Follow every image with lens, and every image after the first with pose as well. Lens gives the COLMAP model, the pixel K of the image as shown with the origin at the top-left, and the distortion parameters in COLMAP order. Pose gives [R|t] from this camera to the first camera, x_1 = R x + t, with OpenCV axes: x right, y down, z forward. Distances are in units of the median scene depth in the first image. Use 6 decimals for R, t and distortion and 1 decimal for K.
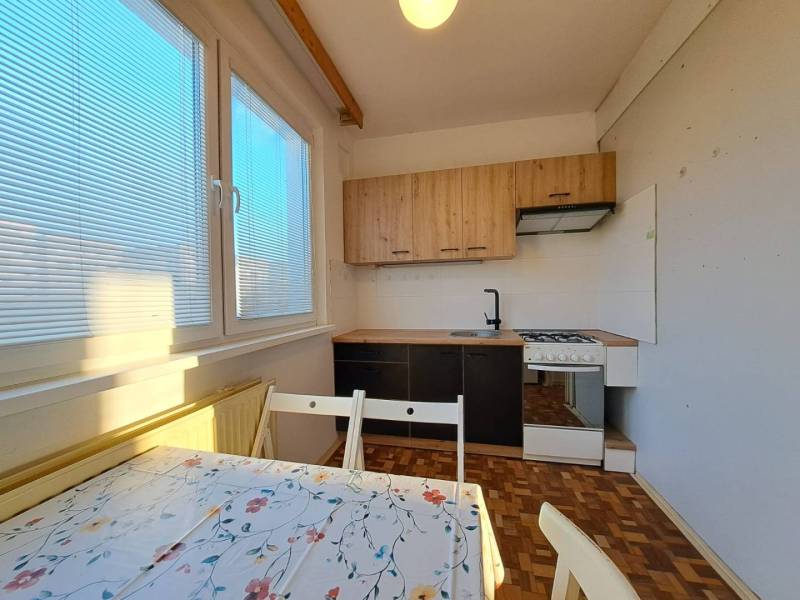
lens RADIAL K [[311.1, 0, 394.6], [0, 311.1, 302.4], [0, 0, 1]] dist [-0.012279, 0.000132]
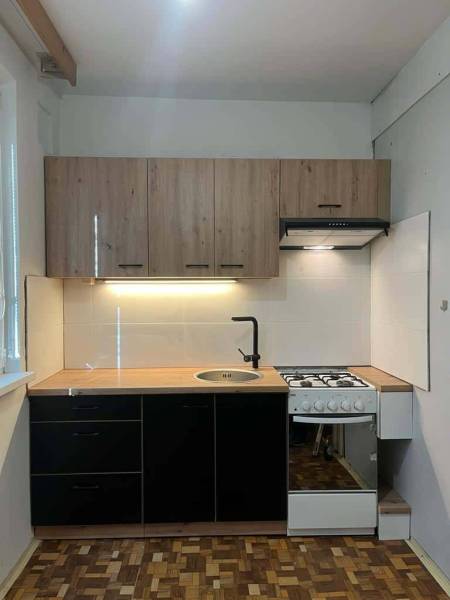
lens RADIAL K [[441.5, 0, 225.0], [0, 441.5, 300.0], [0, 0, 1]] dist [0.010723, -0.006704]
pose [[0.964296, 0.010511, 0.264618, -0.046222], [-0.007522, 0.999896, -0.012306, -0.082667], [-0.264720, 0.009876, 0.964275, -0.059188]]
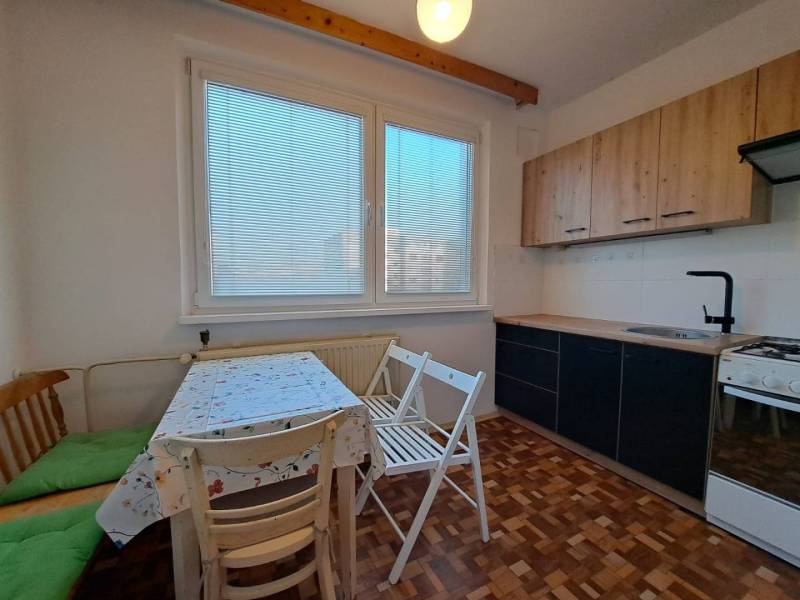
lens RADIAL K [[314.8, 0, 400.0], [0, 314.8, 300.0], [0, 0, 1]] dist [-0.013541, -0.000153]
pose [[0.650578, 0.060703, -0.757010, 0.454502], [-0.028189, 0.998044, 0.055805, 0.001287], [0.758917, -0.014967, 0.651016, 0.048871]]
